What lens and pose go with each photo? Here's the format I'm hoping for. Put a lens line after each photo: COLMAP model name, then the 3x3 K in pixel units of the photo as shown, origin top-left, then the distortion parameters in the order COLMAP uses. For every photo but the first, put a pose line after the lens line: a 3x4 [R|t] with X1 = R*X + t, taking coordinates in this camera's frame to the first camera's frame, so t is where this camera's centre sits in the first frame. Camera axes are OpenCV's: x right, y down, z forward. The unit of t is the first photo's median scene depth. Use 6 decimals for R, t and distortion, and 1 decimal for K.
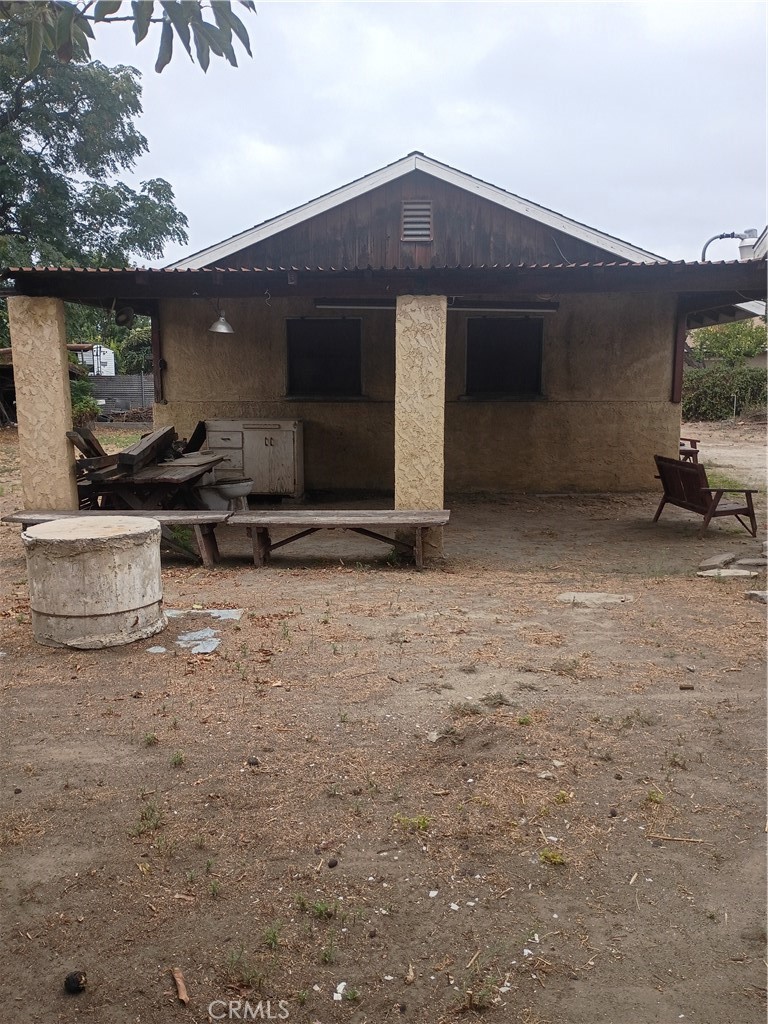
lens RADIAL K [[853.5, 0, 385.8], [0, 853.5, 510.2], [0, 0, 1]] dist [0.047820, -0.039413]
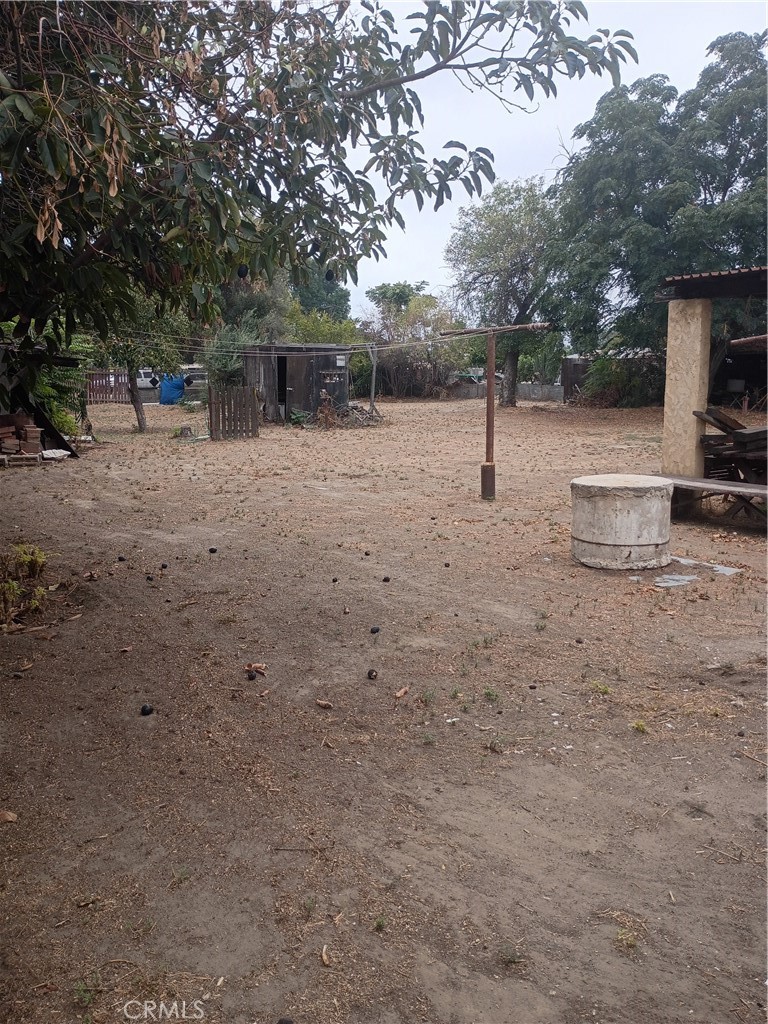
lens RADIAL K [[853.5, 0, 377.3], [0, 853.5, 513.9], [0, 0, 1]] dist [0.047820, -0.039413]
pose [[0.571567, 0.134977, -0.809378, 0.537937], [-0.118396, 0.989622, 0.081426, 0.007710], [0.811969, 0.049287, 0.581616, -0.071052]]
